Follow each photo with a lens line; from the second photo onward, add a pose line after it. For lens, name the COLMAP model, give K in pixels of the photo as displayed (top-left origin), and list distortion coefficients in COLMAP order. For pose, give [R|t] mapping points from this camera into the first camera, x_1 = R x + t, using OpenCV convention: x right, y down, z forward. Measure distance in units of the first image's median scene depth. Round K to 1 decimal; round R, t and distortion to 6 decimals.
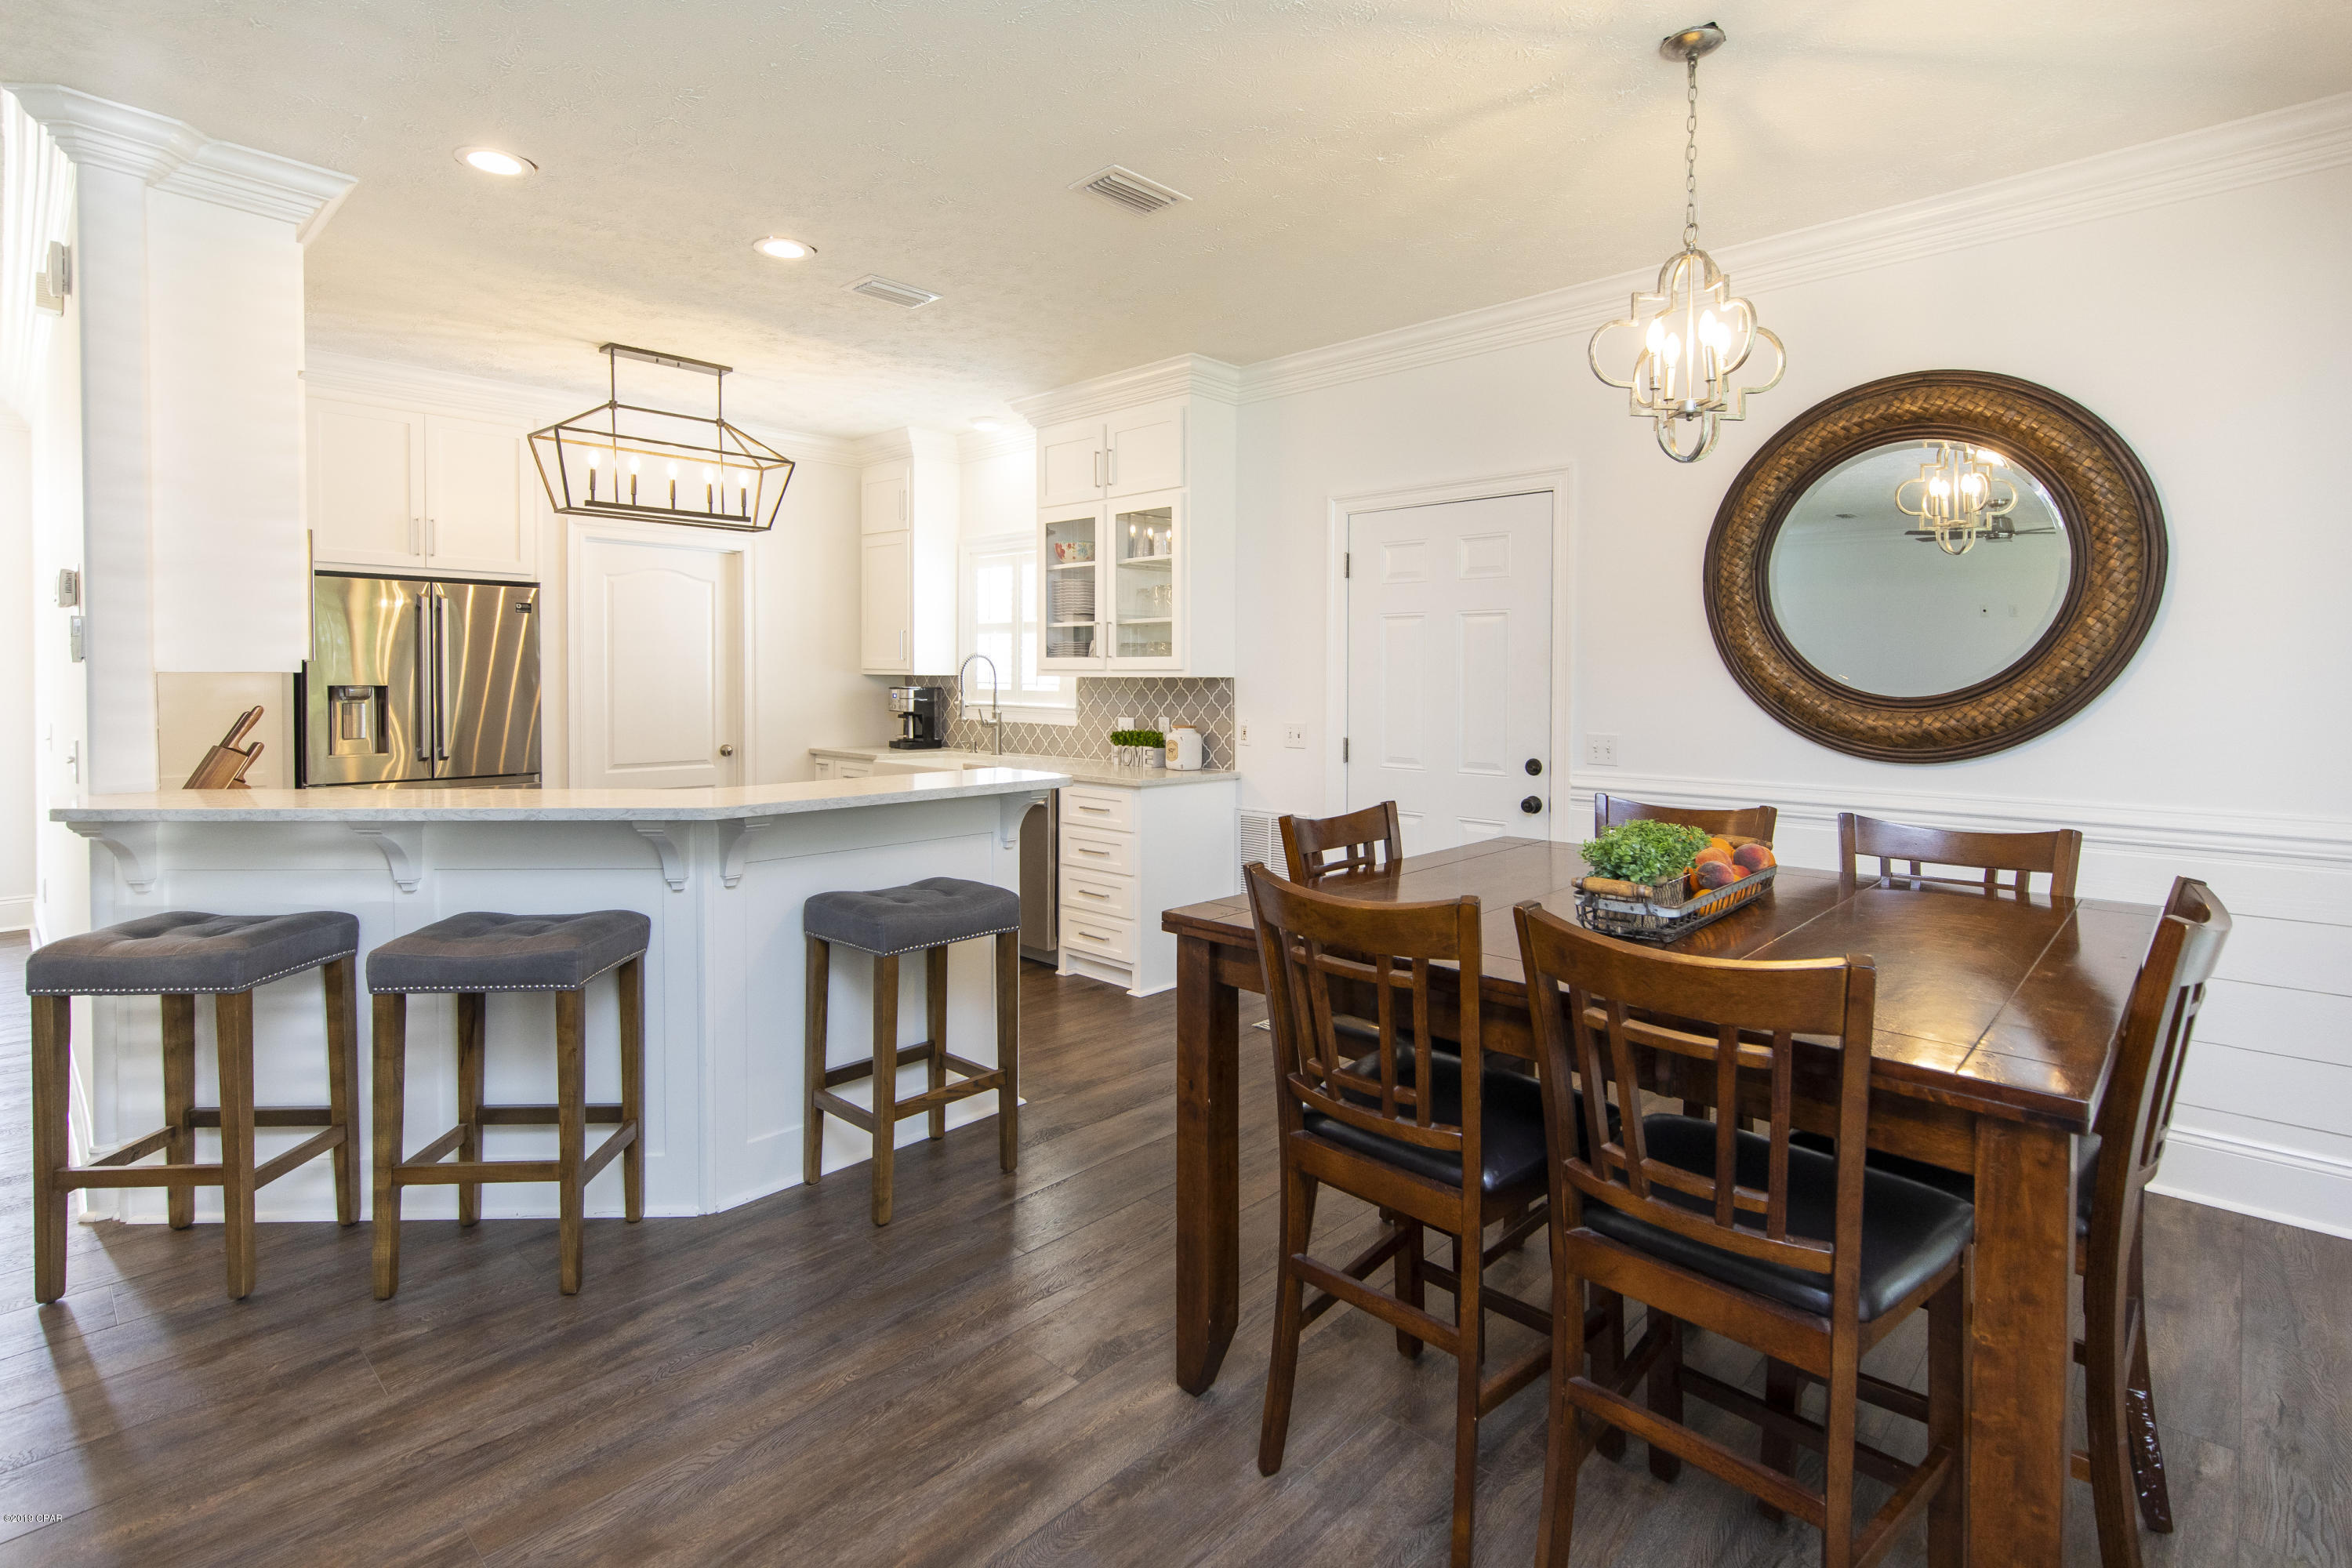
lens RADIAL K [[1128.7, 0, 1185.6], [0, 1128.7, 750.8], [0, 0, 1]] dist [0.009531, -0.000849]
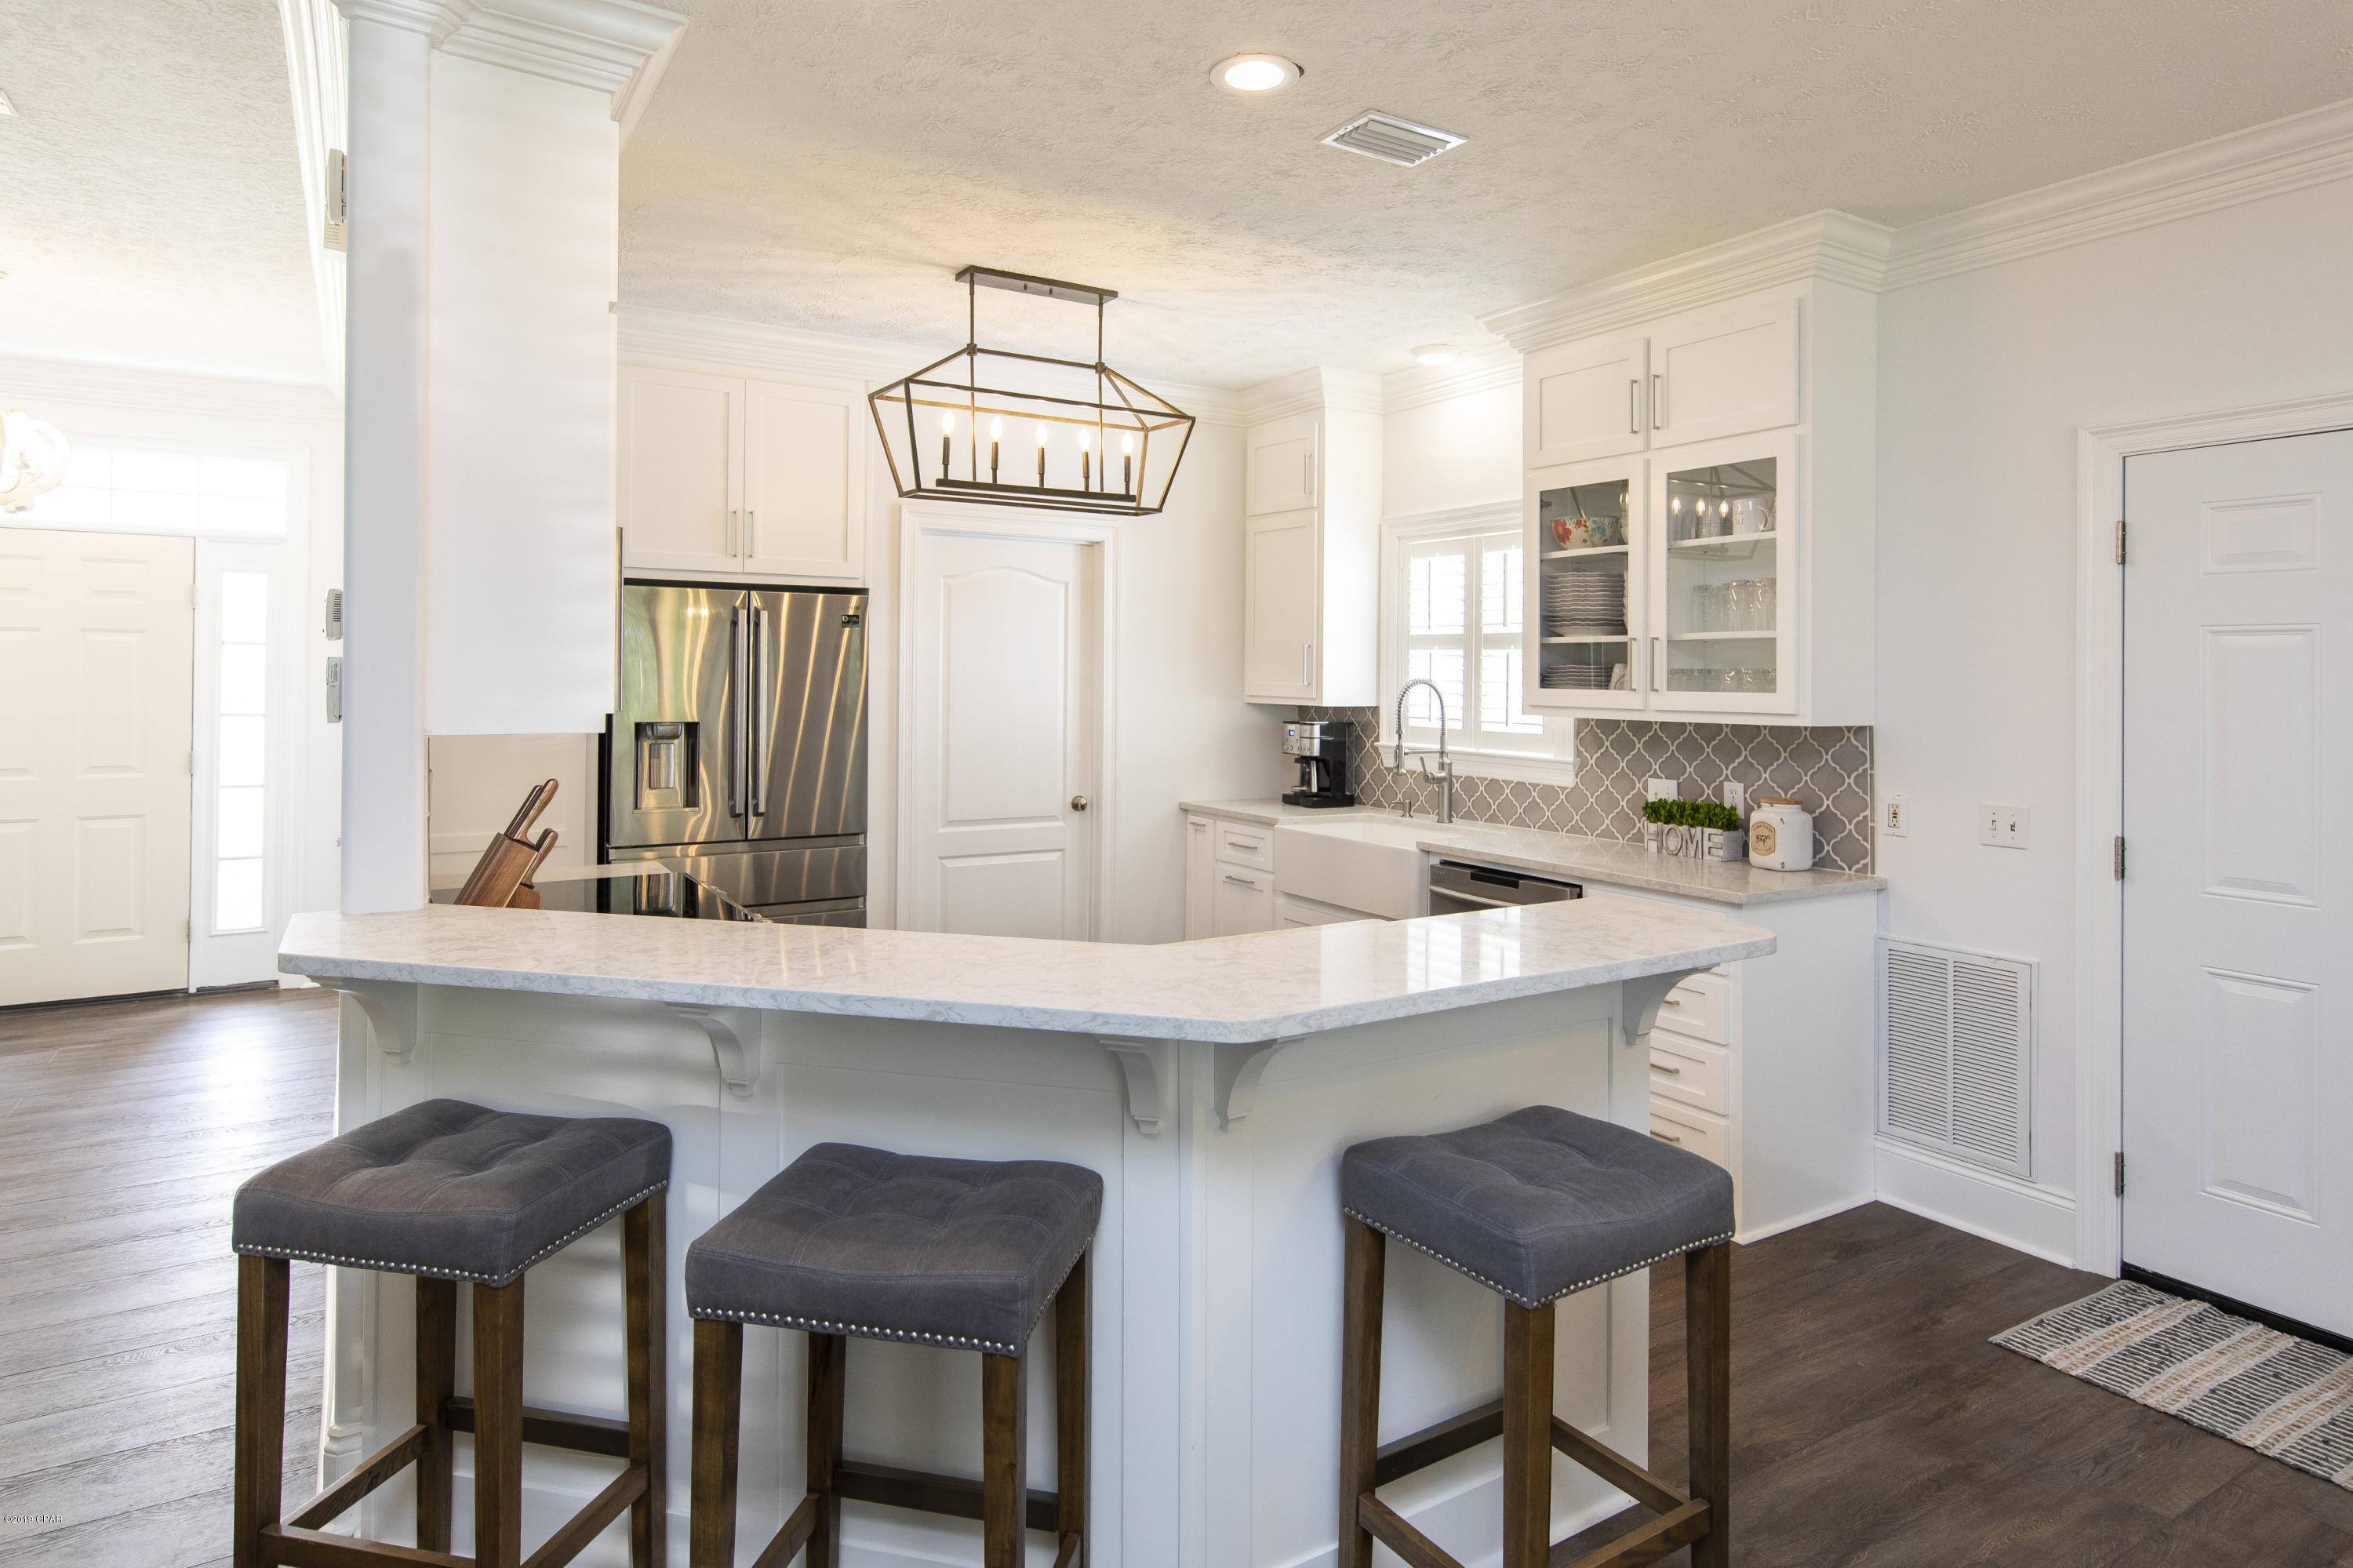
lens RADIAL K [[1334.3, 0, 1174.2], [0, 1334.3, 768.7], [0, 0, 1]] dist [0.005733, 0.005007]
pose [[0.966015, 0.021231, -0.257612, -0.141928], [-0.021080, 0.999772, 0.003347, -0.035755], [0.257625, 0.002197, 0.966243, 0.184232]]
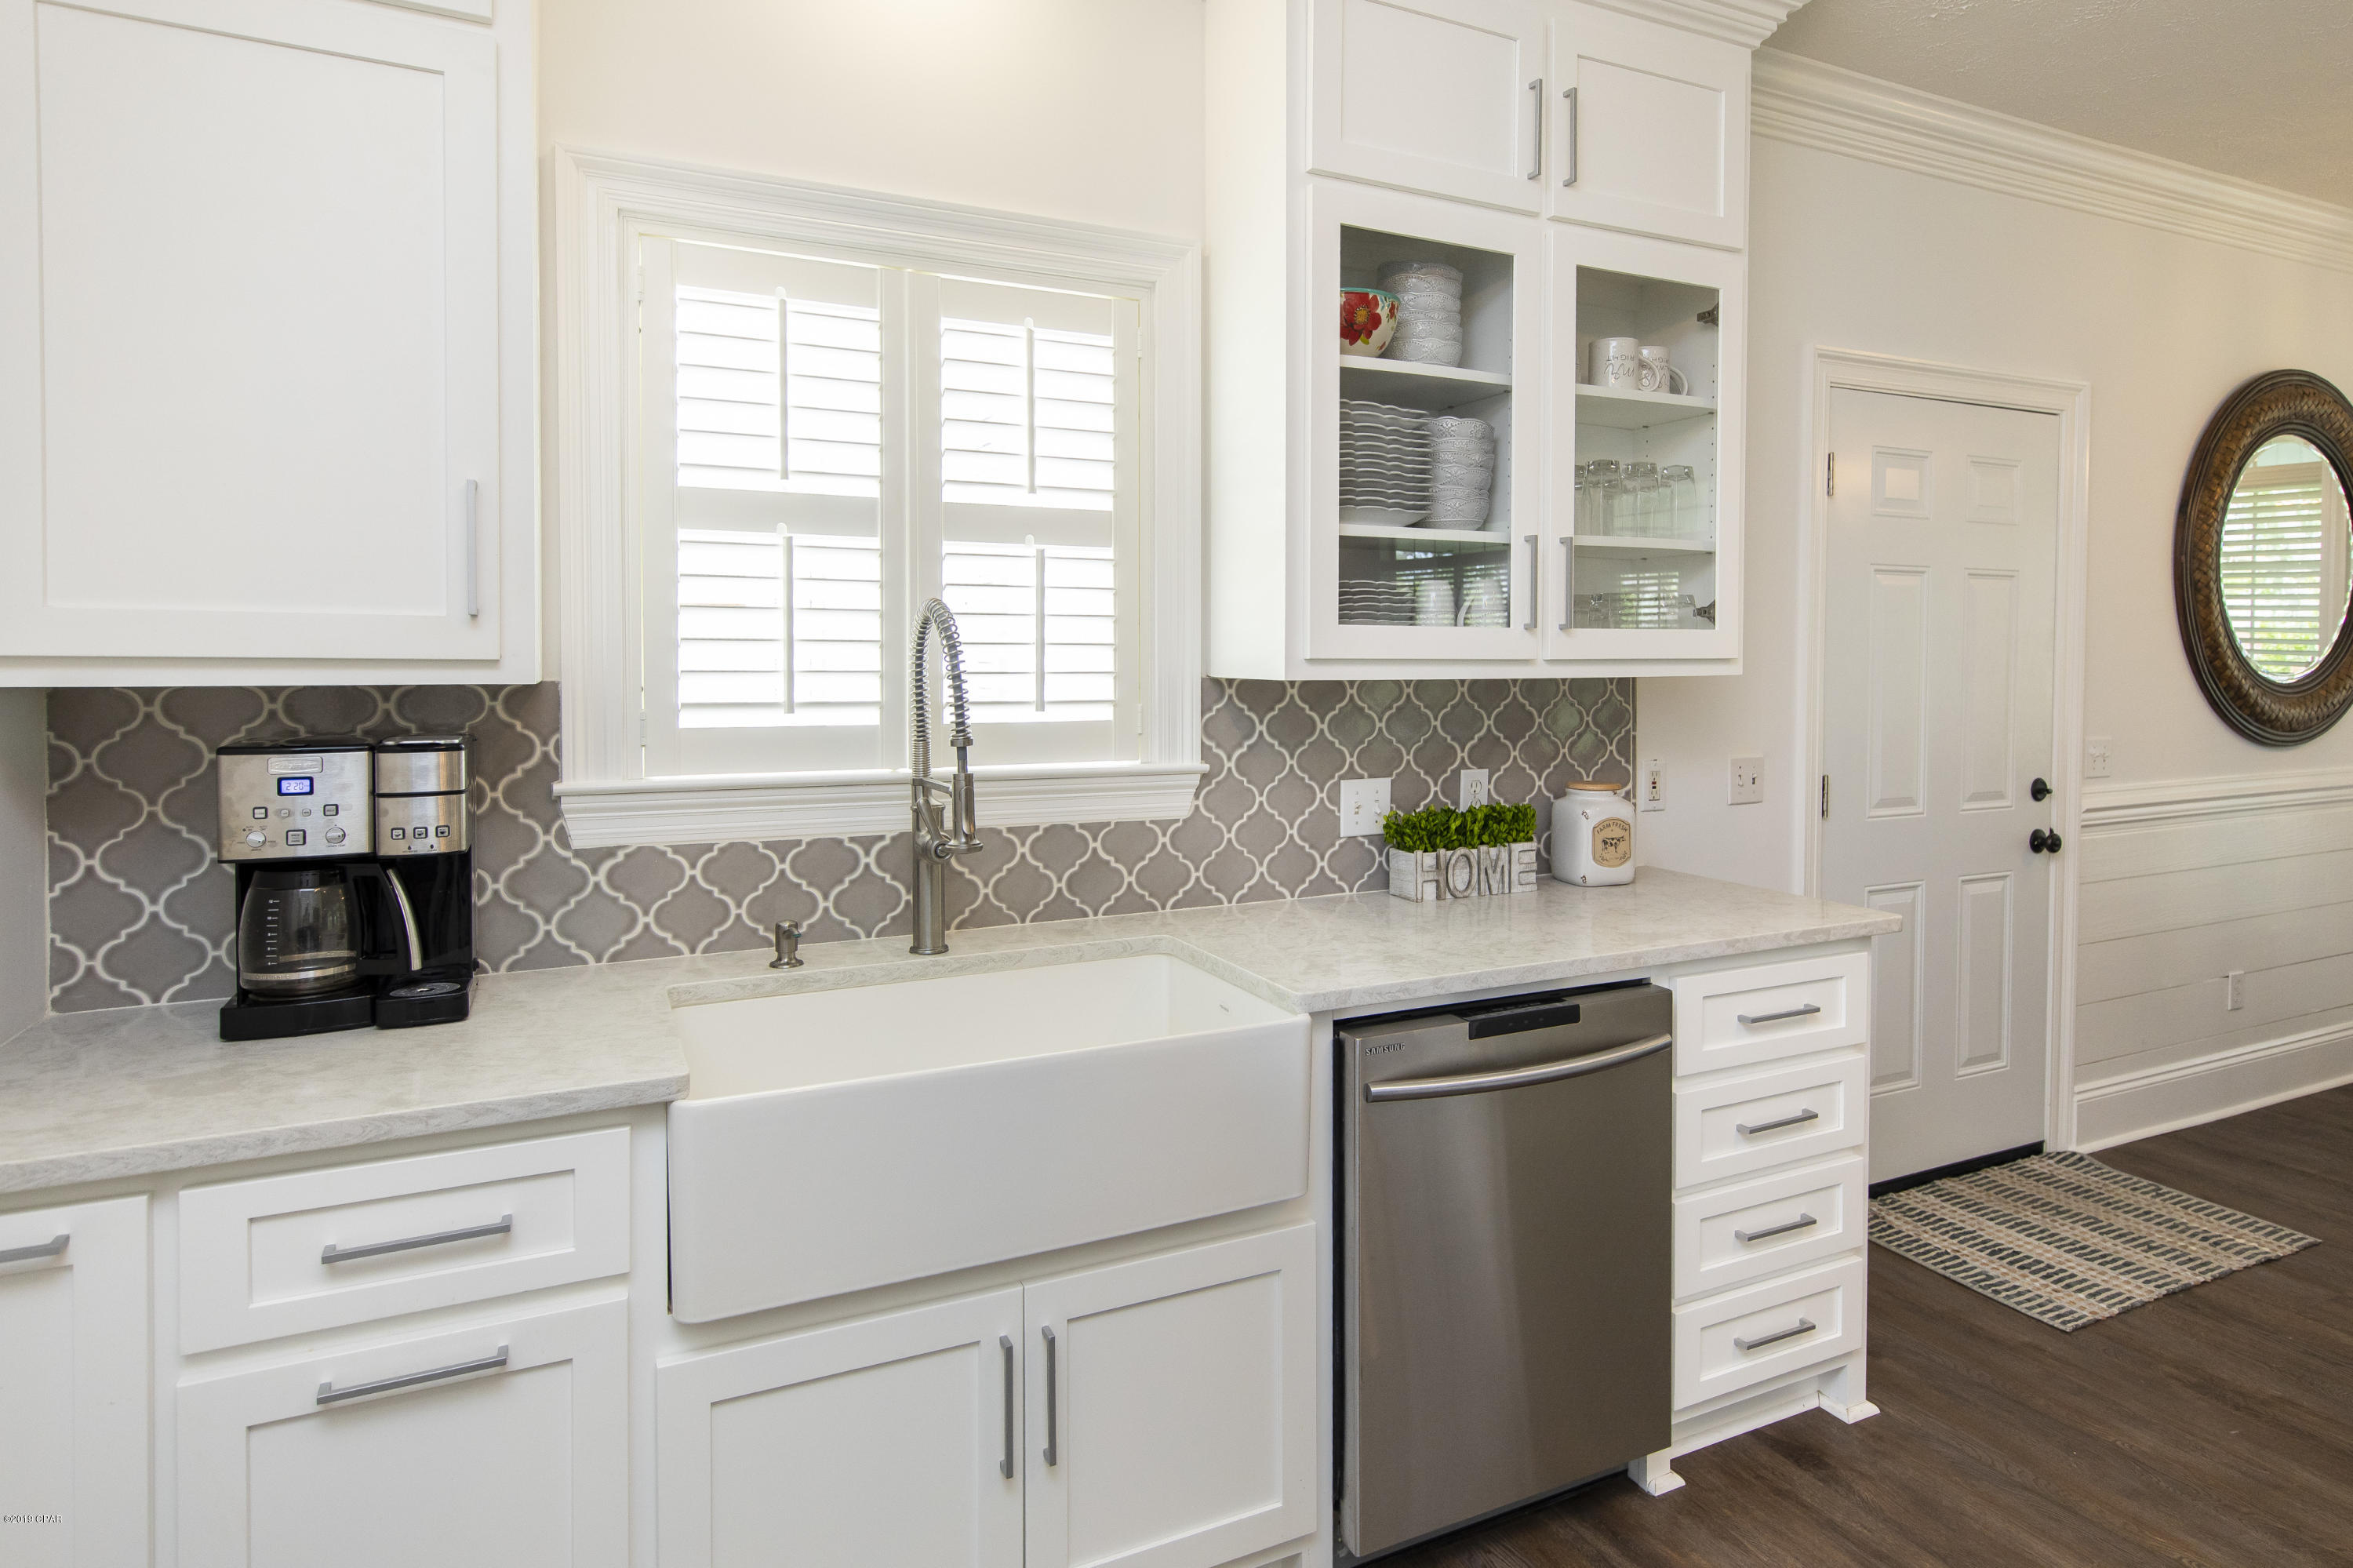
lens RADIAL K [[1334.3, 0, 1168.6], [0, 1334.3, 717.9], [0, 0, 1]] dist [0.005733, 0.005007]
pose [[0.343551, -0.056079, 0.937458, -0.569458], [0.061554, 0.997414, 0.037108, -0.080328], [-0.937115, 0.044955, 0.346115, 1.000995]]
